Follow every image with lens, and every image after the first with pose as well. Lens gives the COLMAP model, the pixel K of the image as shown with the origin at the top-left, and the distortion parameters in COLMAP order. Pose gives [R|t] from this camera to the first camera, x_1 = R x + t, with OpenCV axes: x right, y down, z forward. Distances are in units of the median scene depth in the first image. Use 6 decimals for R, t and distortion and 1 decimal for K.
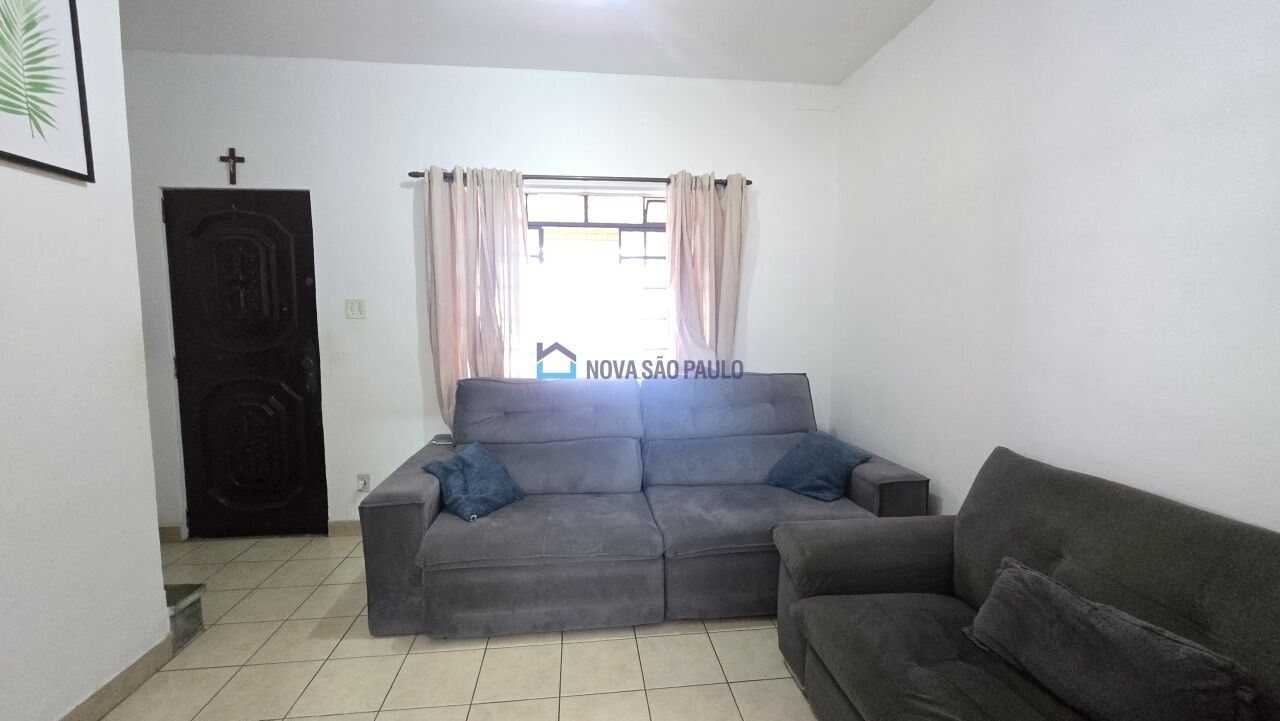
lens RADIAL K [[529.4, 0, 642.7], [0, 529.4, 360.2], [0, 0, 1]] dist [-0.003947, 0.000960]
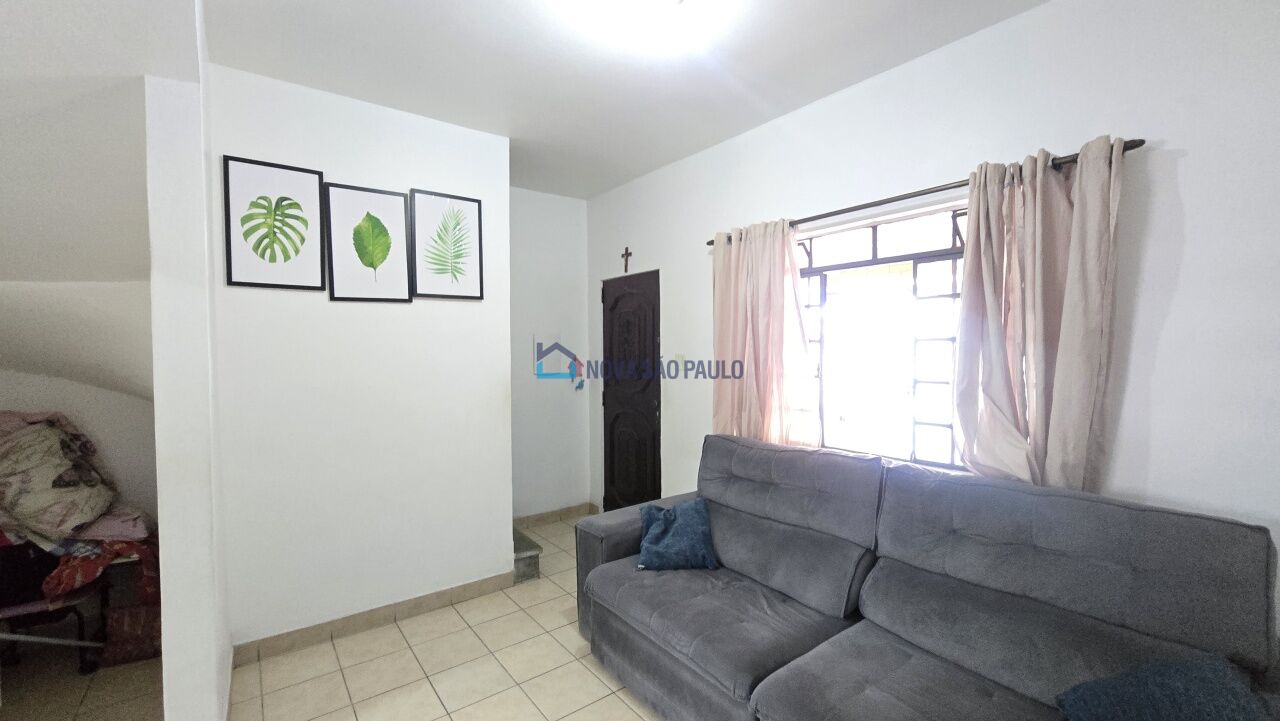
lens RADIAL K [[529.4, 0, 638.9], [0, 529.4, 361.6], [0, 0, 1]] dist [-0.003947, 0.000960]
pose [[0.500117, 0.023456, -0.865640, 0.459690], [-0.062916, 0.997975, -0.009308, -0.083911], [0.863669, 0.059117, 0.500580, 0.333573]]
